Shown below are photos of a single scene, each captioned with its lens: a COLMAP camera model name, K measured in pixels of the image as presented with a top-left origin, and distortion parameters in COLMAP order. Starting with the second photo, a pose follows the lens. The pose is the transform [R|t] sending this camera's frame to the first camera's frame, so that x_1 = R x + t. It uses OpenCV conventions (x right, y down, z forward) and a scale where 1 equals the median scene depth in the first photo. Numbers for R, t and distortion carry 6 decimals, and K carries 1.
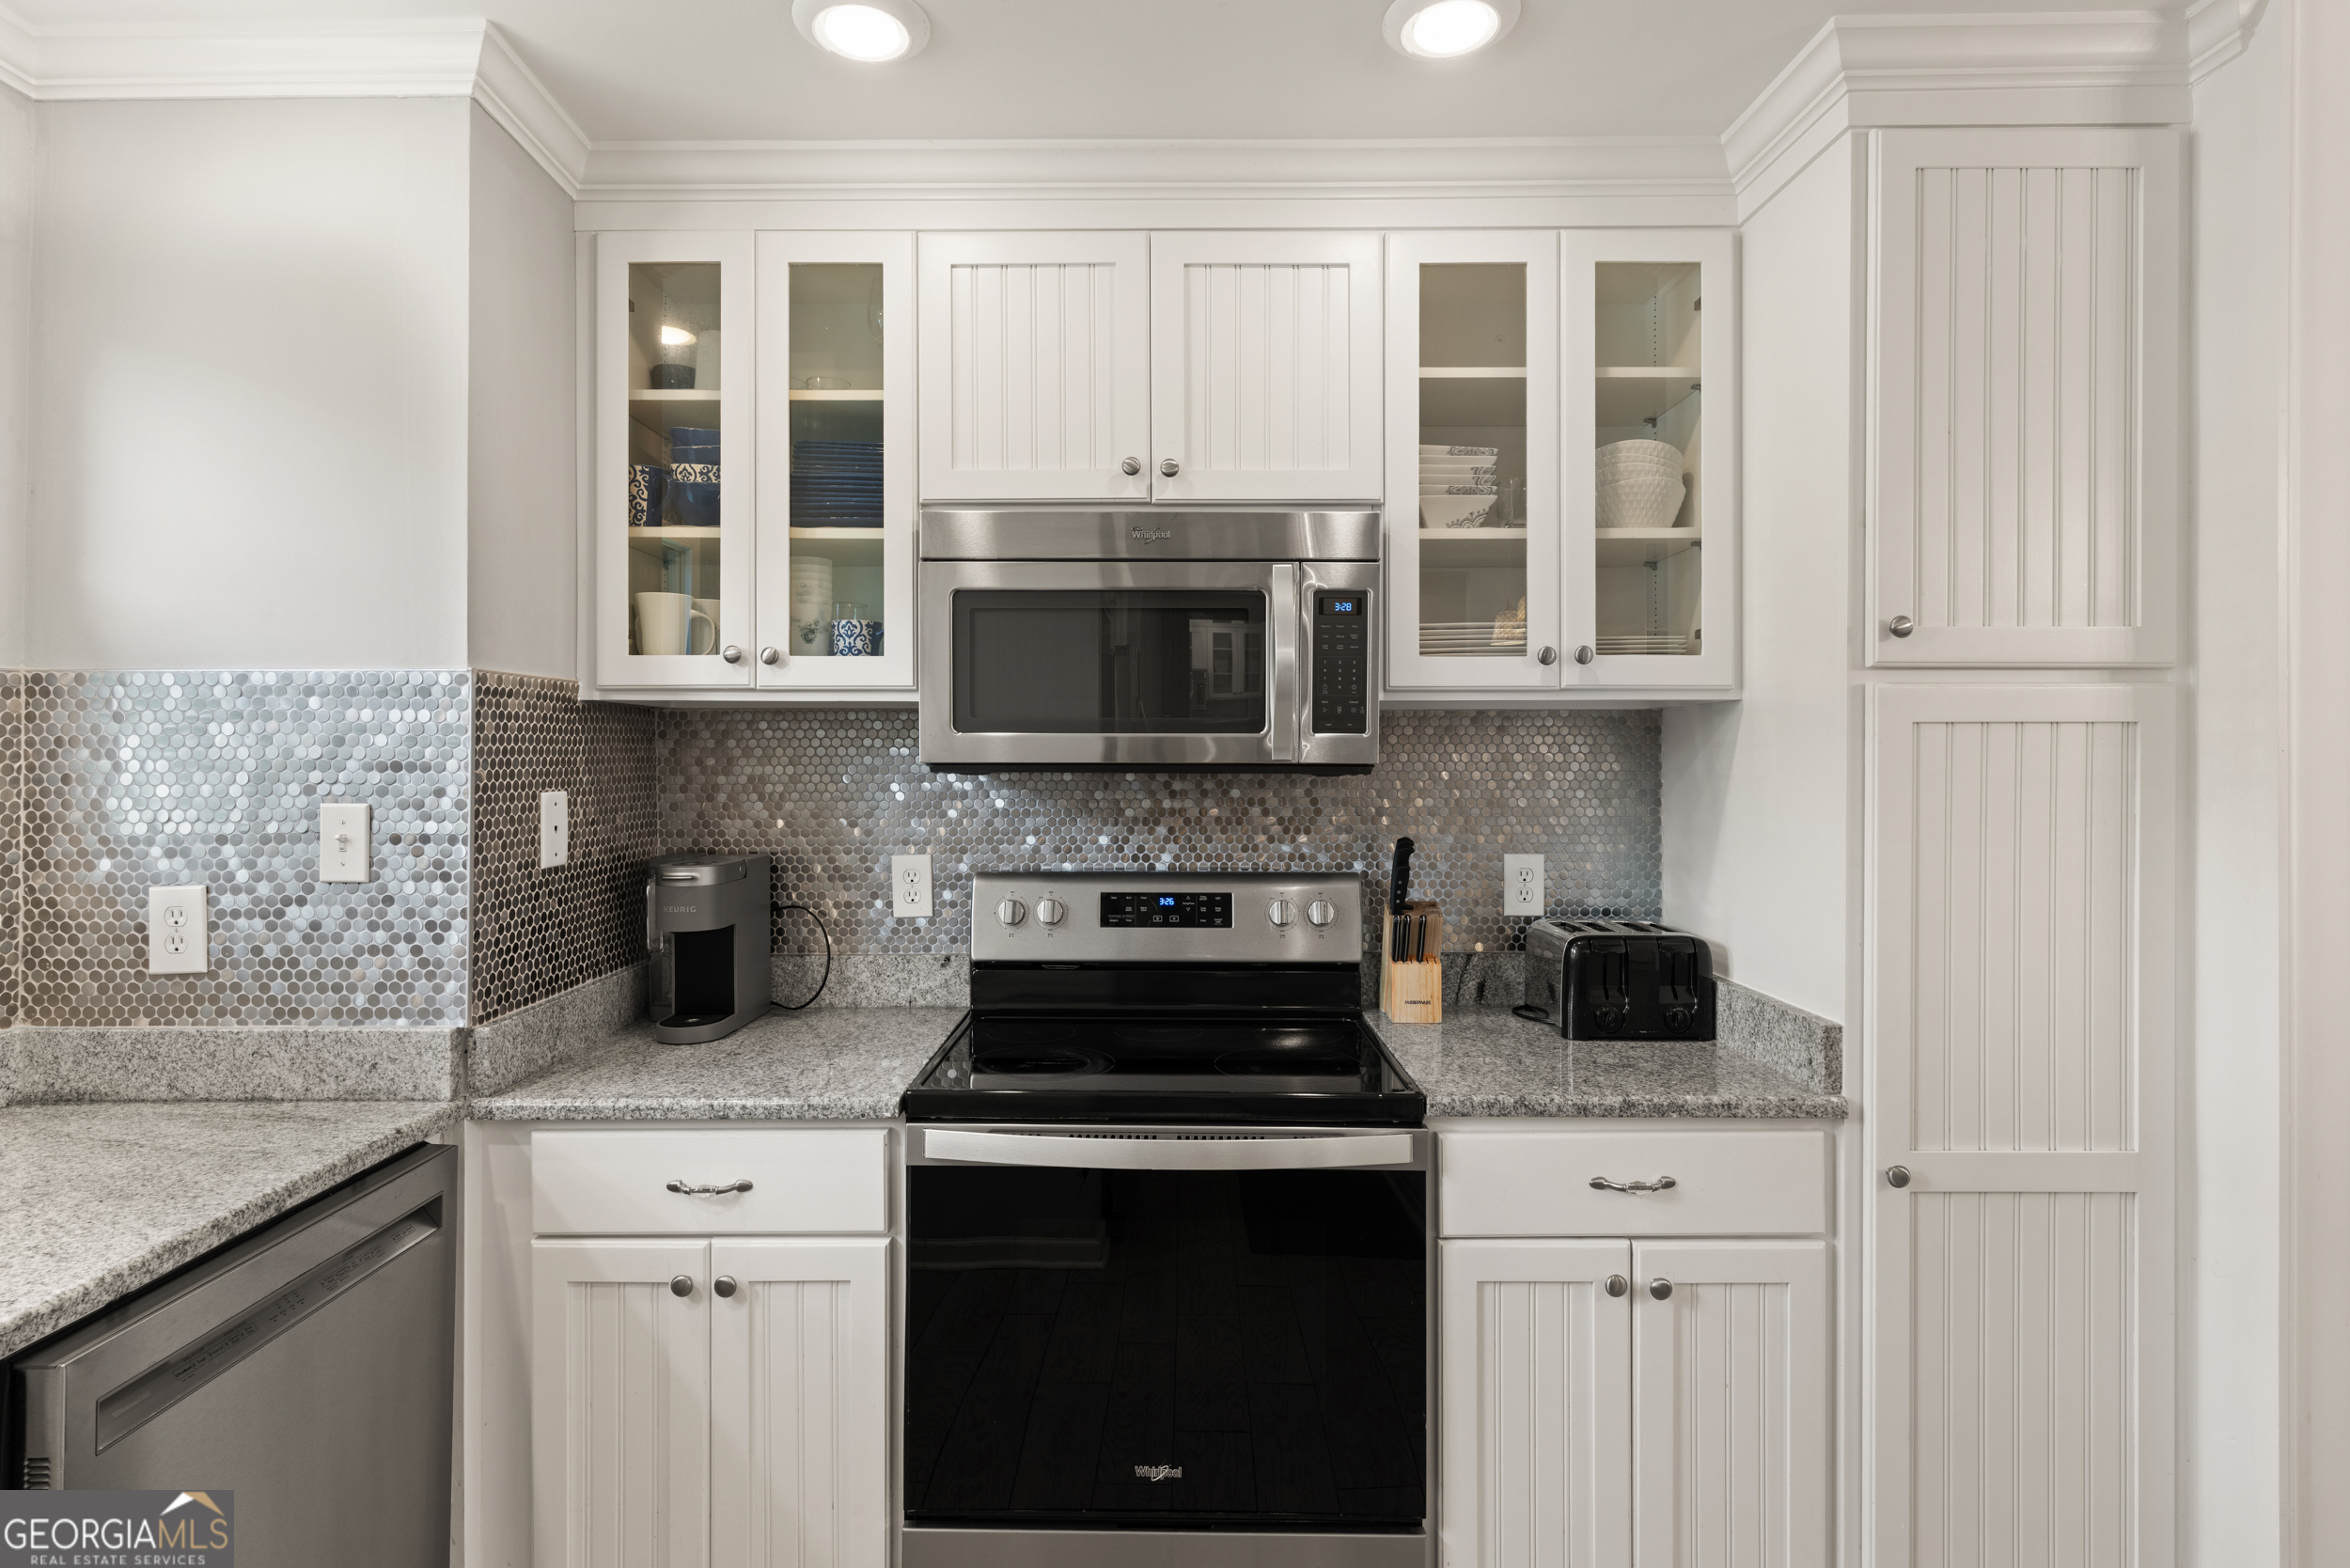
lens RADIAL K [[1187.7, 0, 1175.1], [0, 1187.7, 765.4], [0, 0, 1]] dist [-0.000236, 0.000061]
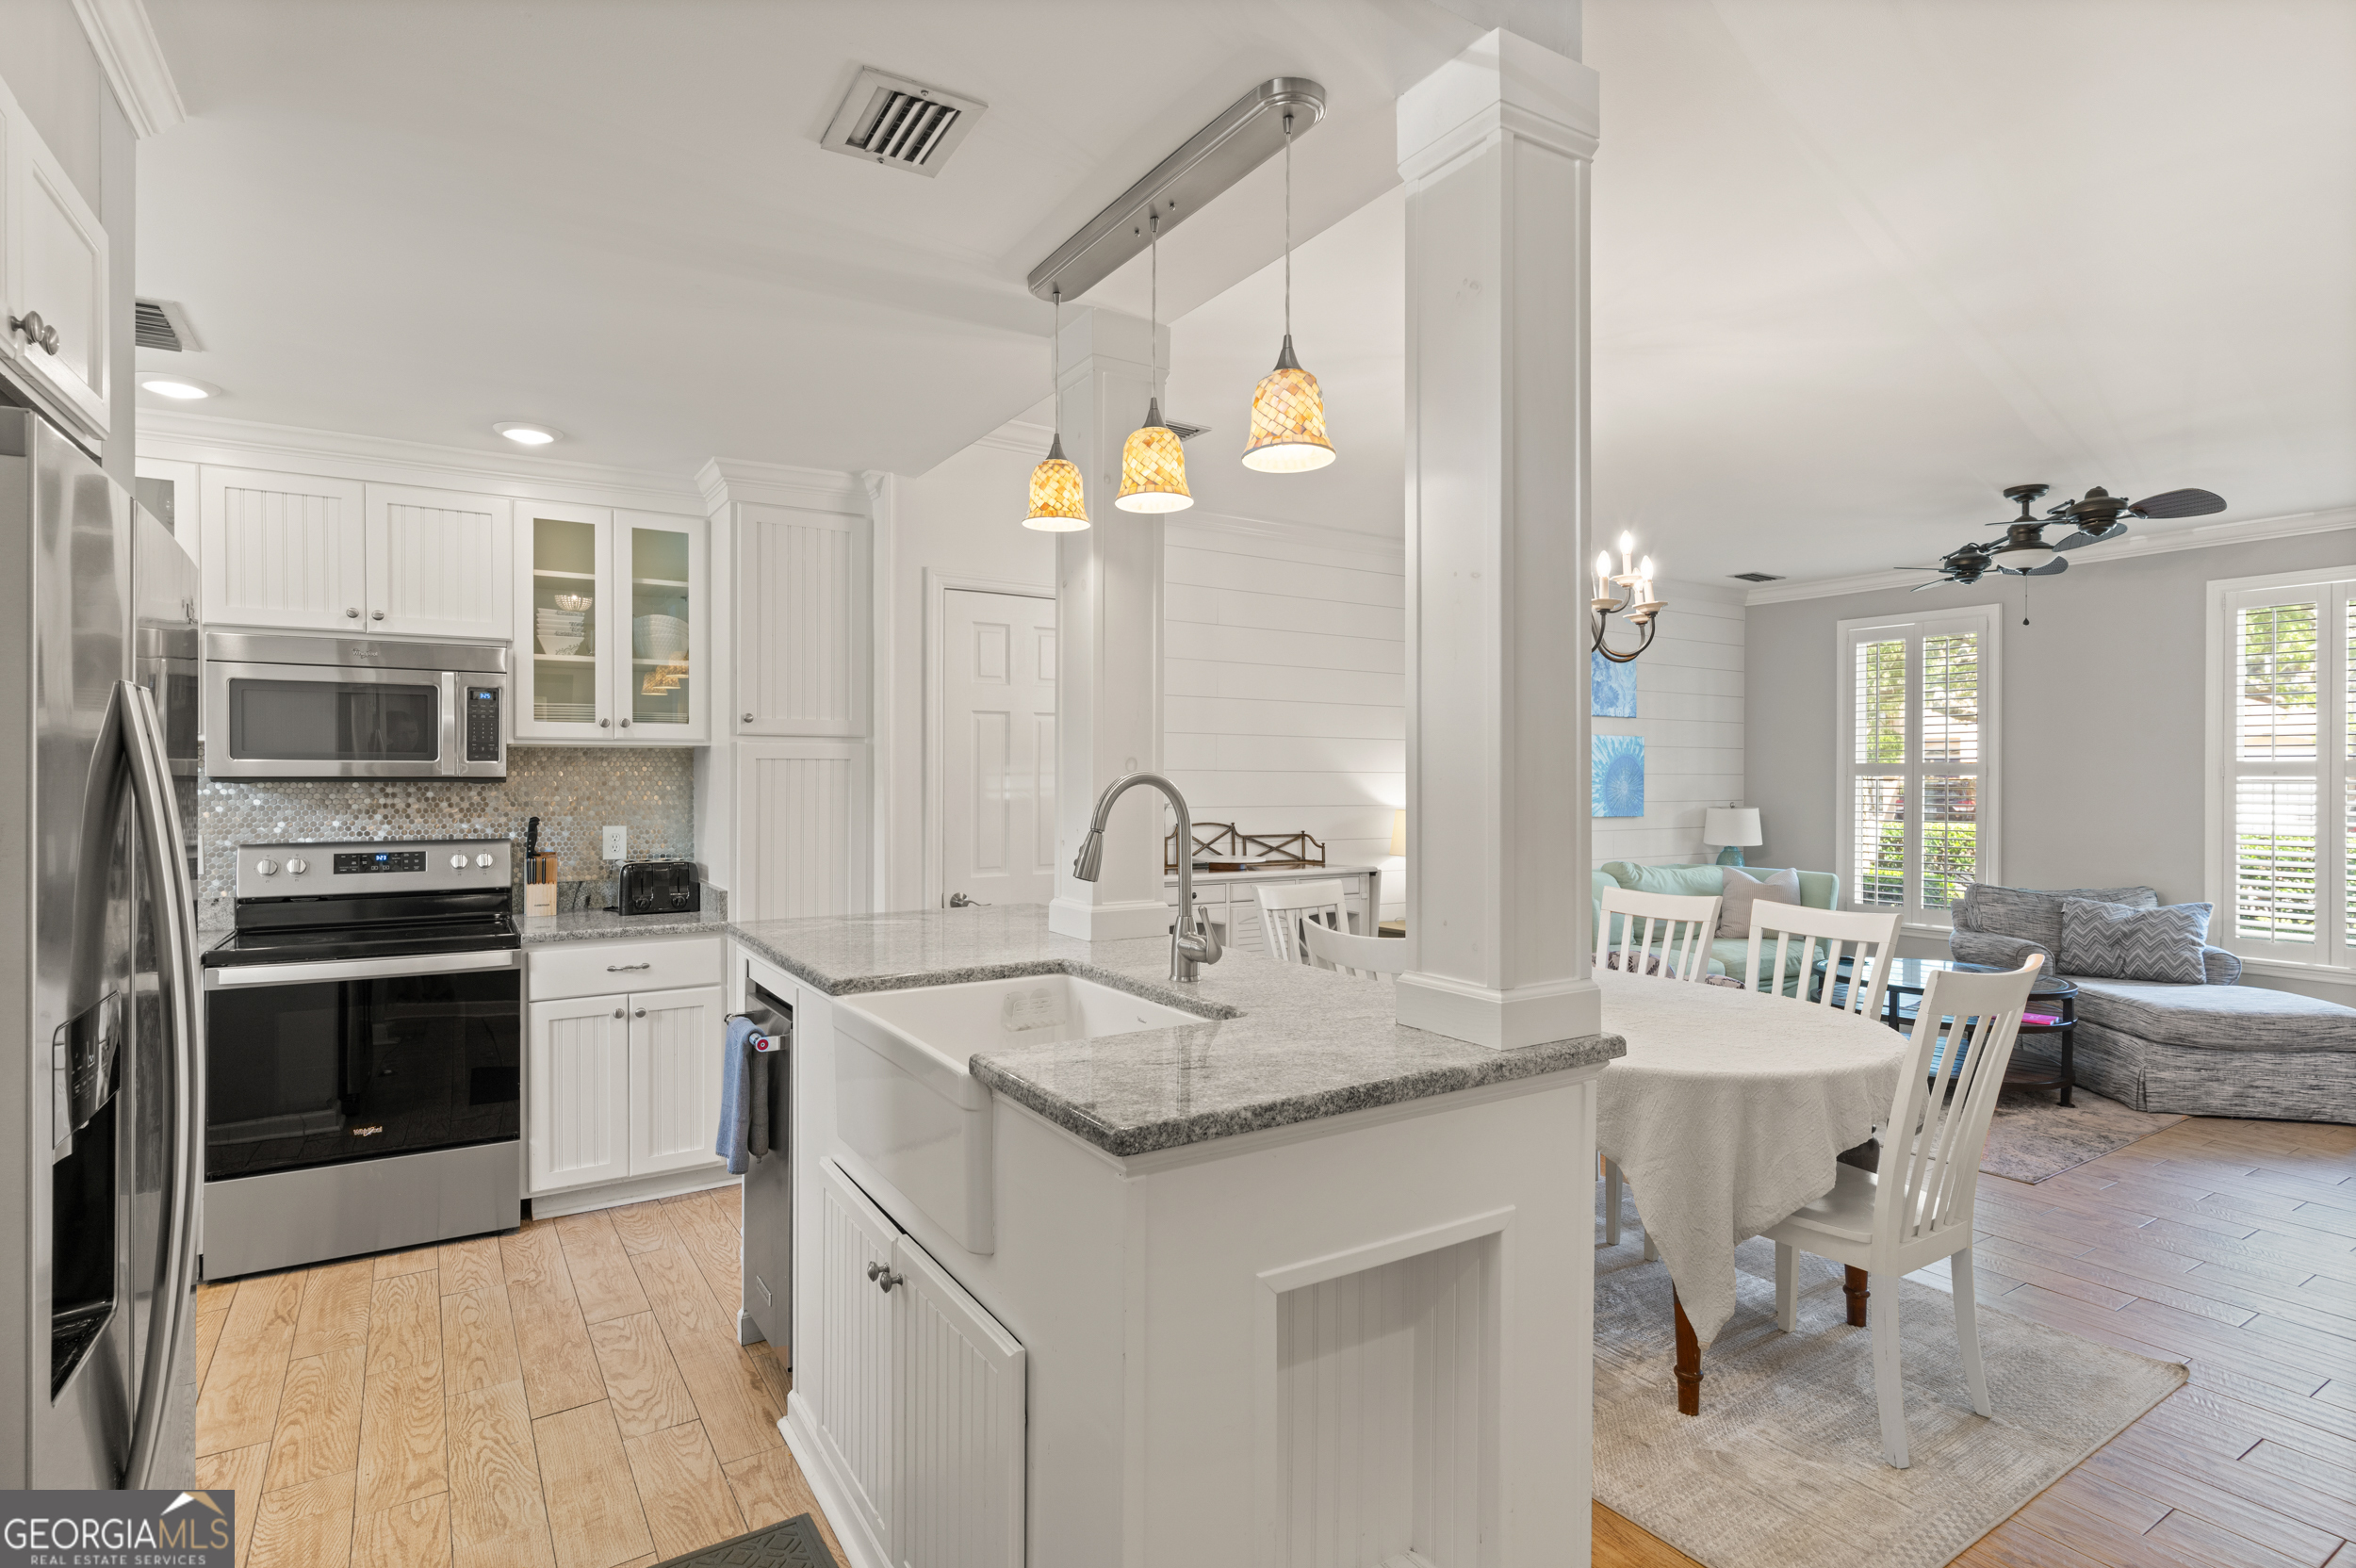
lens RADIAL K [[1186.8, 0, 1178.0], [0, 1186.8, 784.0], [0, 0, 1]] dist [-0.001462, 0.000023]
pose [[0.854296, -0.003254, 0.519777, 0.094966], [0.002494, 0.999995, 0.002162, 0.008459], [-0.519781, -0.000551, 0.854299, -1.166066]]
